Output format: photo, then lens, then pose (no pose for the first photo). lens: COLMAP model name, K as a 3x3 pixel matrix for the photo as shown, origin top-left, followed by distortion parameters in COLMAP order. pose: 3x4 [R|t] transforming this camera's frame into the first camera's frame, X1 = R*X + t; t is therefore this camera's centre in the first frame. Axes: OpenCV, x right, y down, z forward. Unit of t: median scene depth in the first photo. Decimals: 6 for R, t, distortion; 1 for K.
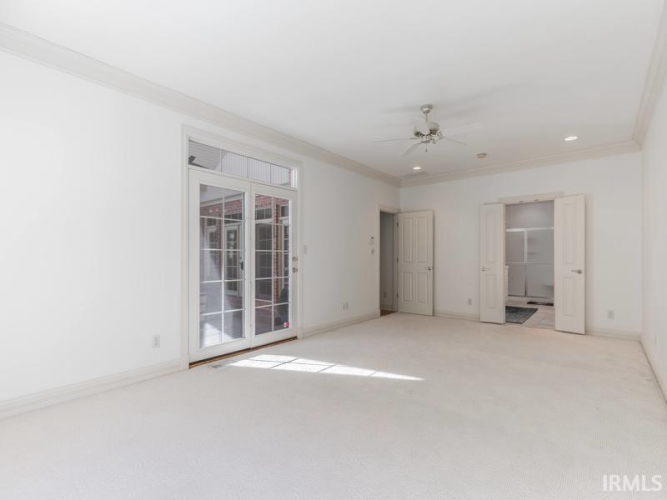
lens RADIAL K [[311.2, 0, 337.1], [0, 311.2, 253.8], [0, 0, 1]] dist [-0.003778, -0.000052]
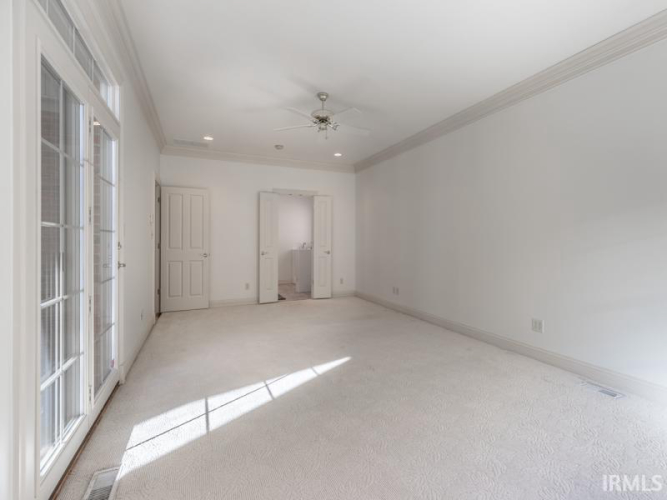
lens RADIAL K [[311.2, 0, 342.8], [0, 311.2, 238.5], [0, 0, 1]] dist [-0.003778, -0.000052]
pose [[0.441691, 0.007648, 0.897135, -0.415023], [-0.005079, 0.999969, -0.006024, 0.004917], [-0.897153, -0.001896, 0.441716, 0.340034]]
